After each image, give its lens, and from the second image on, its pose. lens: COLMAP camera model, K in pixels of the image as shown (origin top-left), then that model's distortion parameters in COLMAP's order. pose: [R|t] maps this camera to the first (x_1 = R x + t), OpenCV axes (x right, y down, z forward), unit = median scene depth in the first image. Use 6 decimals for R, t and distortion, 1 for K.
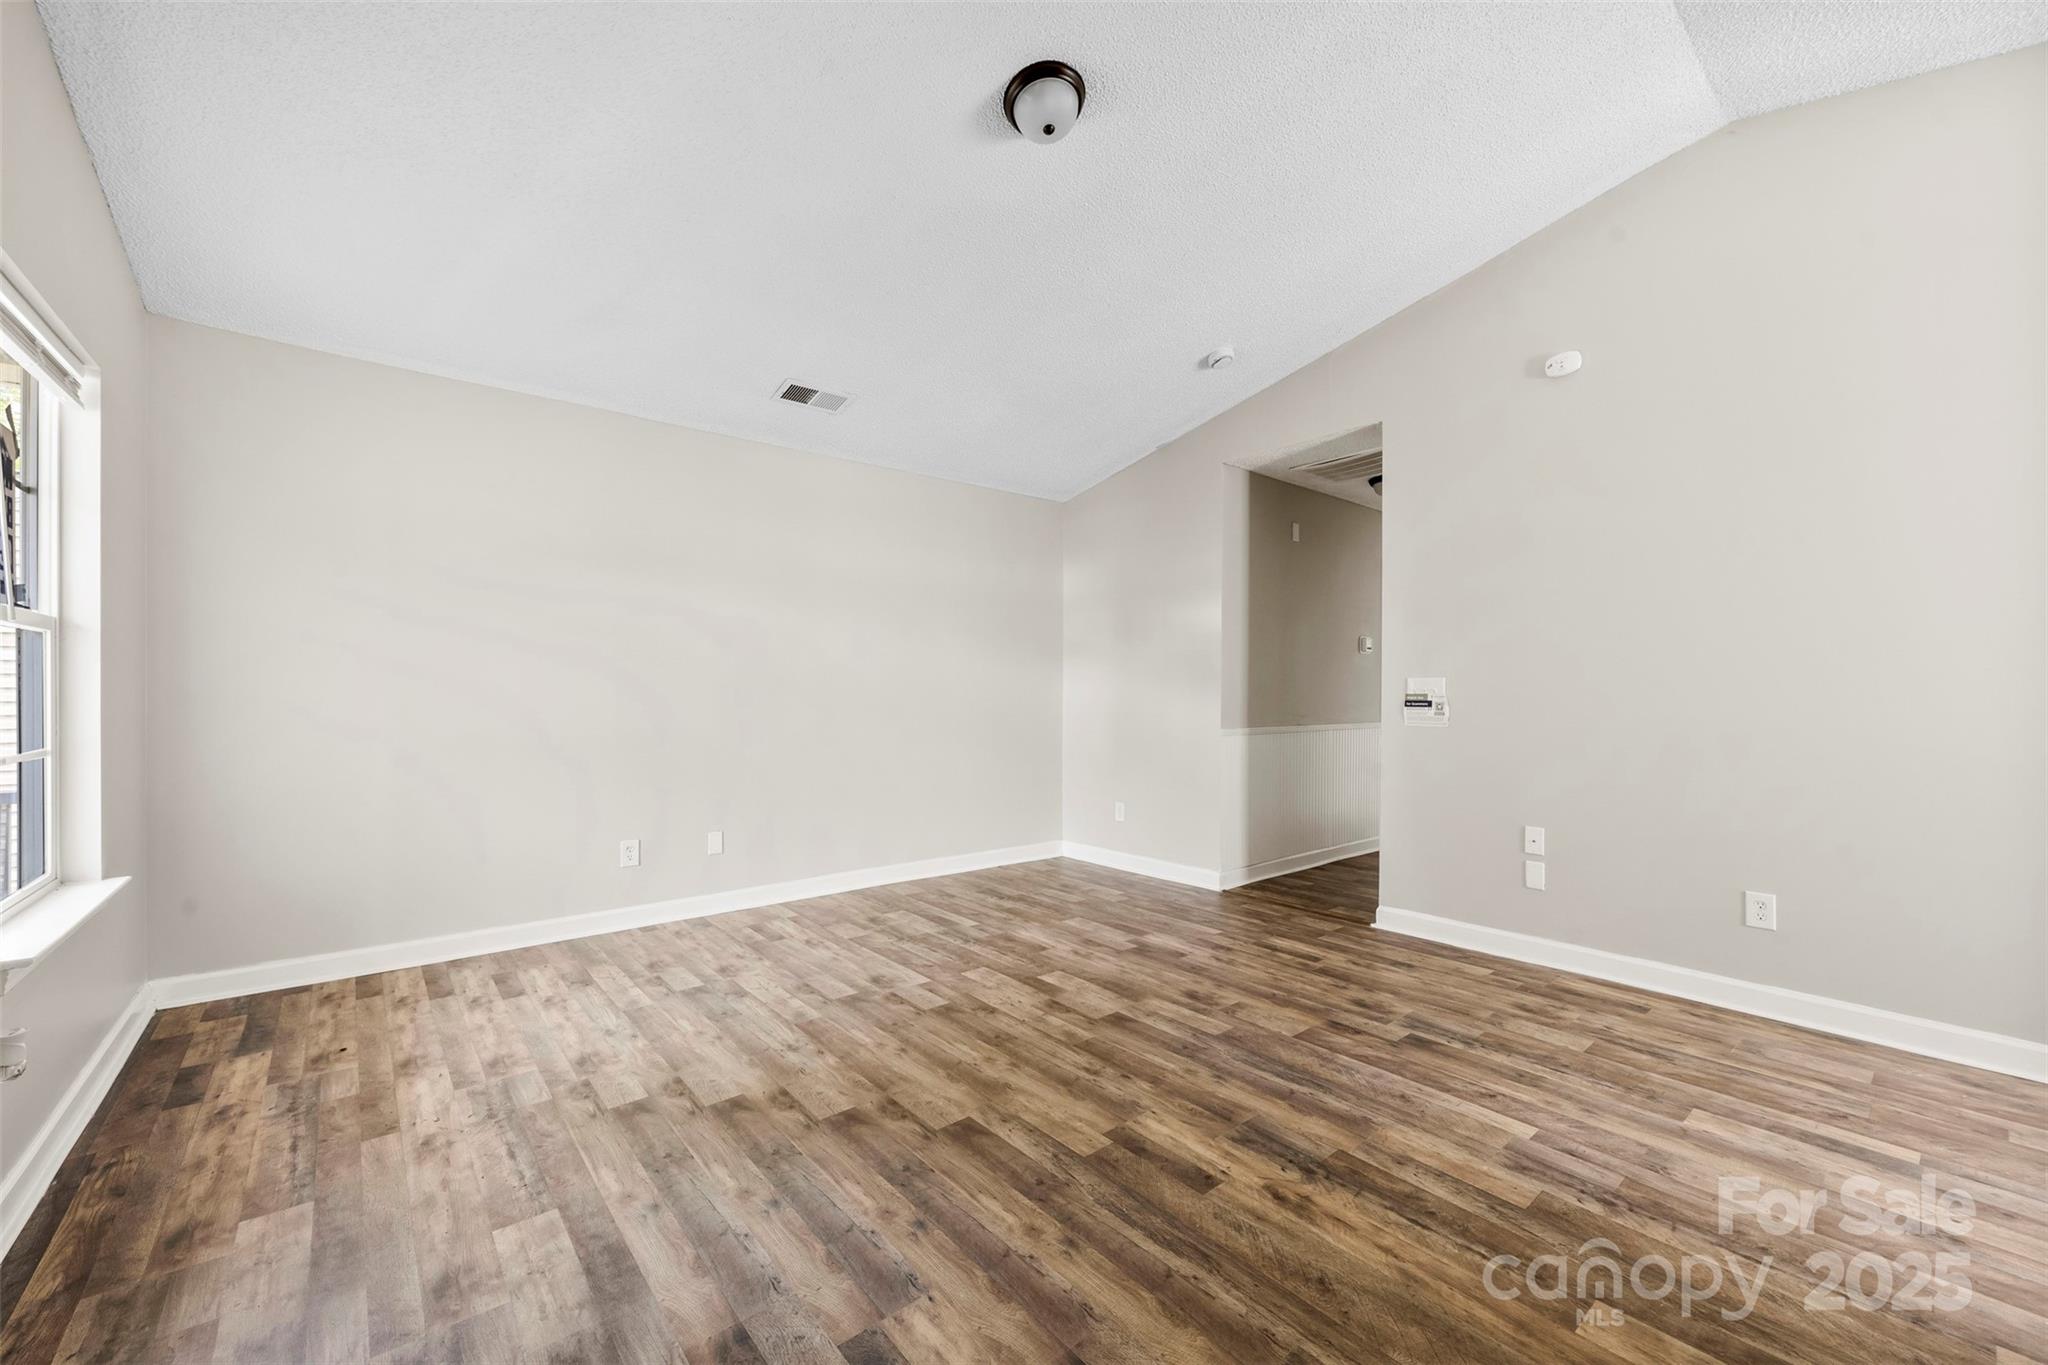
lens RADIAL K [[798.4, 0, 1035.0], [0, 798.4, 703.4], [0, 0, 1]] dist [0.012392, -0.004137]
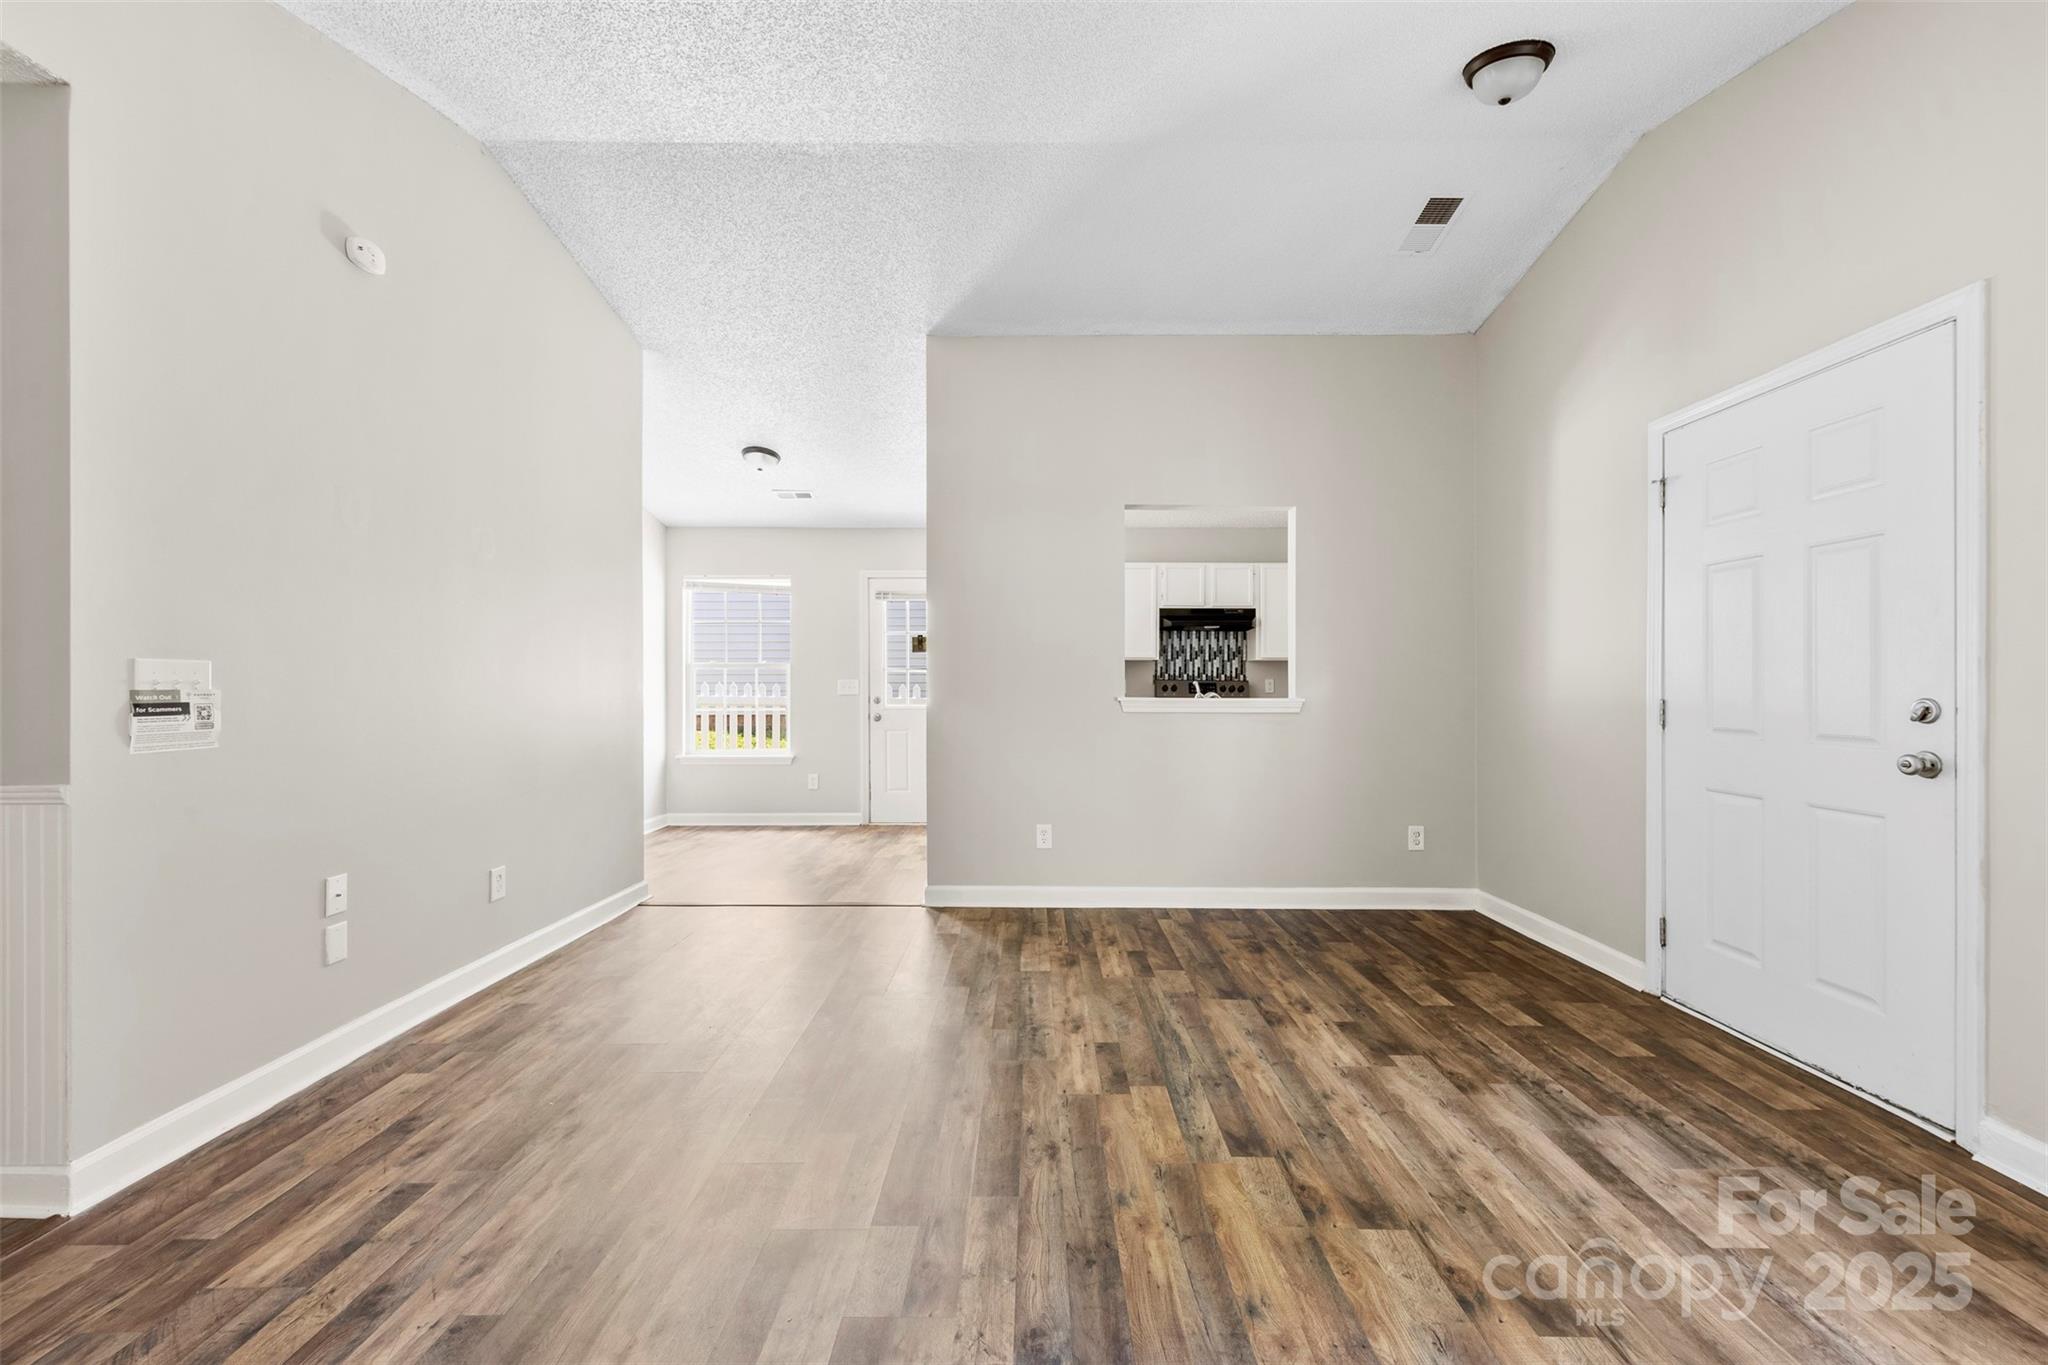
lens RADIAL K [[798.4, 0, 1029.6], [0, 798.4, 690.2], [0, 0, 1]] dist [0.012392, -0.004137]
pose [[-0.757532, -0.005482, 0.652775, -0.337048], [0.008187, 0.999806, 0.017898, -0.019747], [-0.652746, 0.018903, -0.757341, 1.235624]]
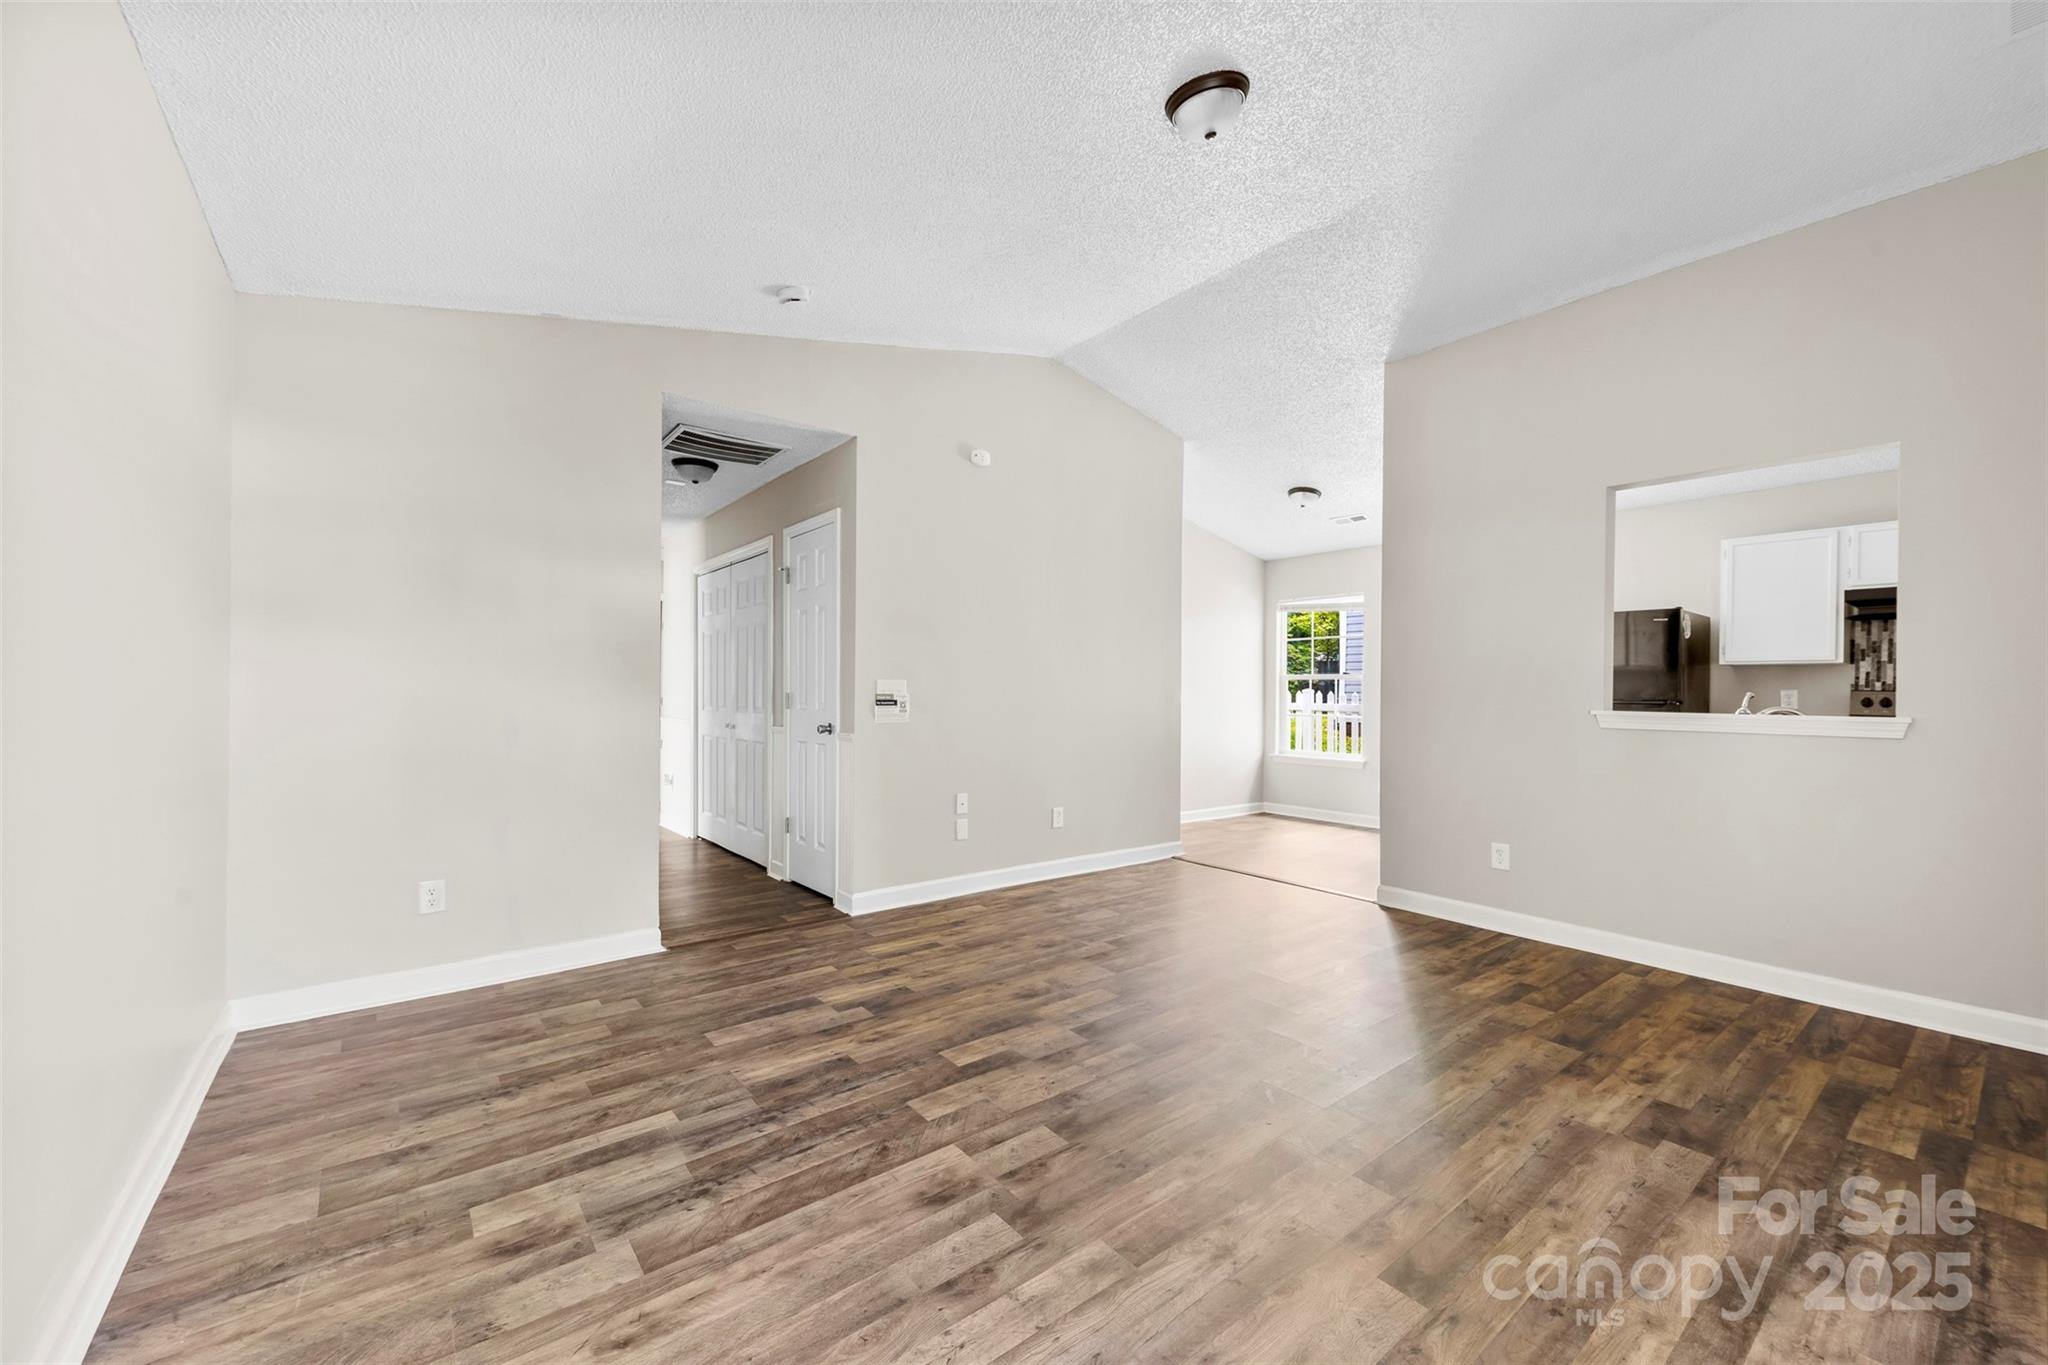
lens RADIAL K [[798.4, 0, 1024.0], [0, 798.4, 700.9], [0, 0, 1]] dist [0.012392, -0.004137]
pose [[0.039976, -0.012432, 0.999123, -0.767447], [0.007321, 0.999899, 0.012149, -0.017604], [-0.999174, 0.006829, 0.040063, 0.915603]]
